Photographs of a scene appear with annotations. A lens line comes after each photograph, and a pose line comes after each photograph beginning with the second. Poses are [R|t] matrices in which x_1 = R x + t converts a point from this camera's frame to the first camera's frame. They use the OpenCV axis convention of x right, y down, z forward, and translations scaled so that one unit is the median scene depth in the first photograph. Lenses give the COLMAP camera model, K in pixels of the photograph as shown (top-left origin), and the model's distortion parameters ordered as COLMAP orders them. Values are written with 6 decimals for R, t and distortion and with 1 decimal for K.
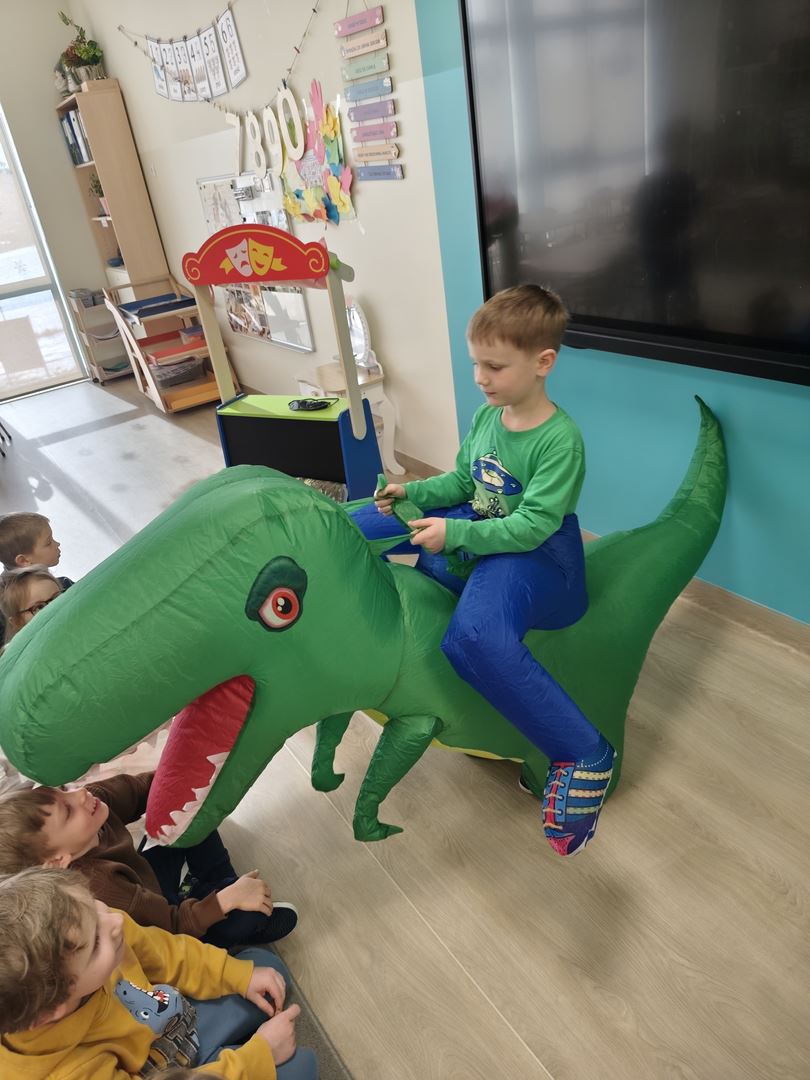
lens RADIAL K [[745.1, 0, 402.2], [0, 745.1, 536.1], [0, 0, 1]] dist [0.041666, -0.056316]
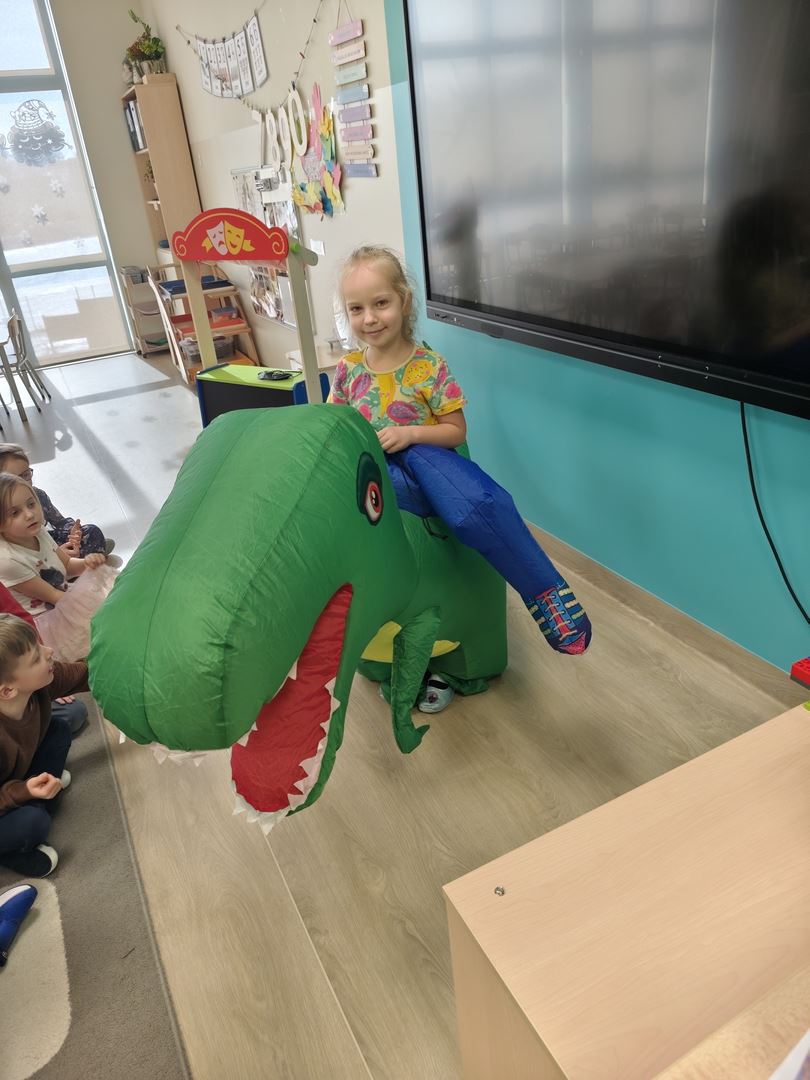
lens RADIAL K [[745.1, 0, 412.8], [0, 745.1, 537.4], [0, 0, 1]] dist [0.041666, -0.056316]
pose [[0.992755, 0.092566, -0.076608, 0.149108], [-0.092881, 0.995677, -0.000560, 0.035806], [0.076225, 0.007671, 0.997061, -0.068954]]
